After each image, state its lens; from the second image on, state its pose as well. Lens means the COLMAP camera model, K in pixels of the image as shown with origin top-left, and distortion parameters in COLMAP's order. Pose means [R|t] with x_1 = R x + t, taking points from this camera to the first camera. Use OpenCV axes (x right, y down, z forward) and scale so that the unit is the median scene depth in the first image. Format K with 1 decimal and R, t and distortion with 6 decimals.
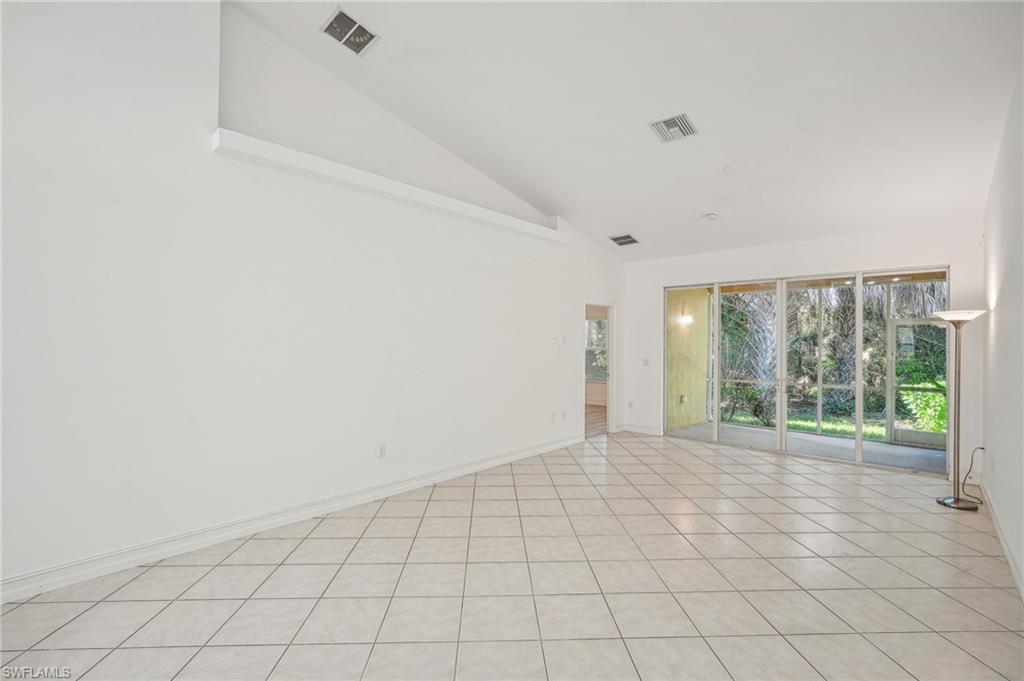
lens RADIAL K [[466.5, 0, 501.2], [0, 466.5, 348.5], [0, 0, 1]] dist [-0.015844, -0.000217]
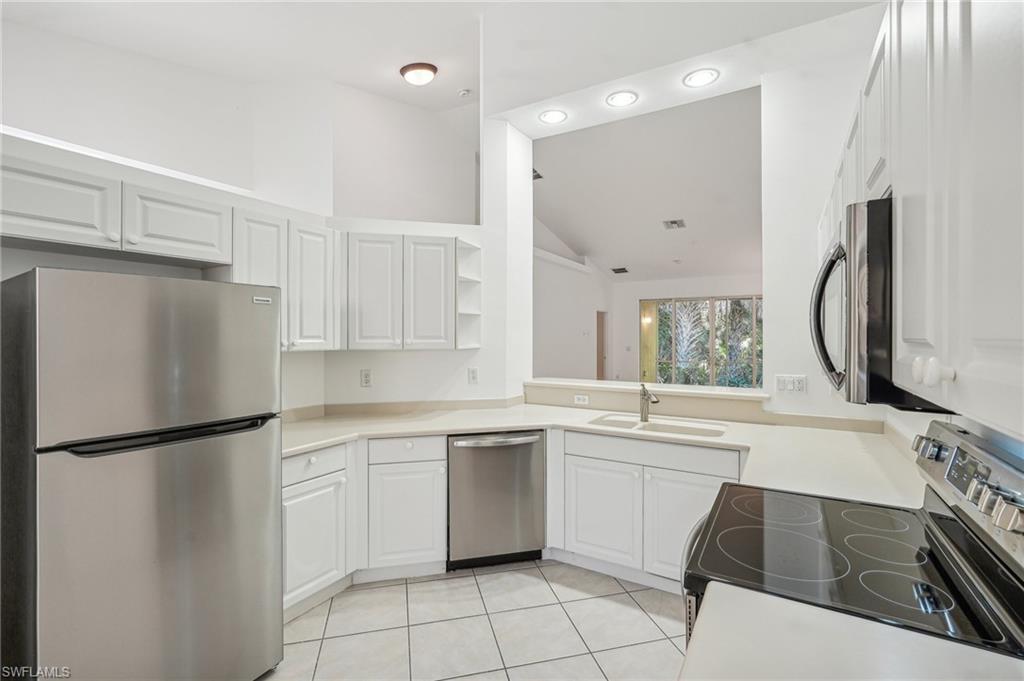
lens RADIAL K [[466.5, 0, 506.4], [0, 466.5, 338.7], [0, 0, 1]] dist [-0.015844, -0.000217]
pose [[0.977905, -0.004916, 0.208993, -0.398945], [0.005666, 0.999979, -0.002992, -0.001781], [-0.208974, 0.004110, 0.977913, -0.408664]]
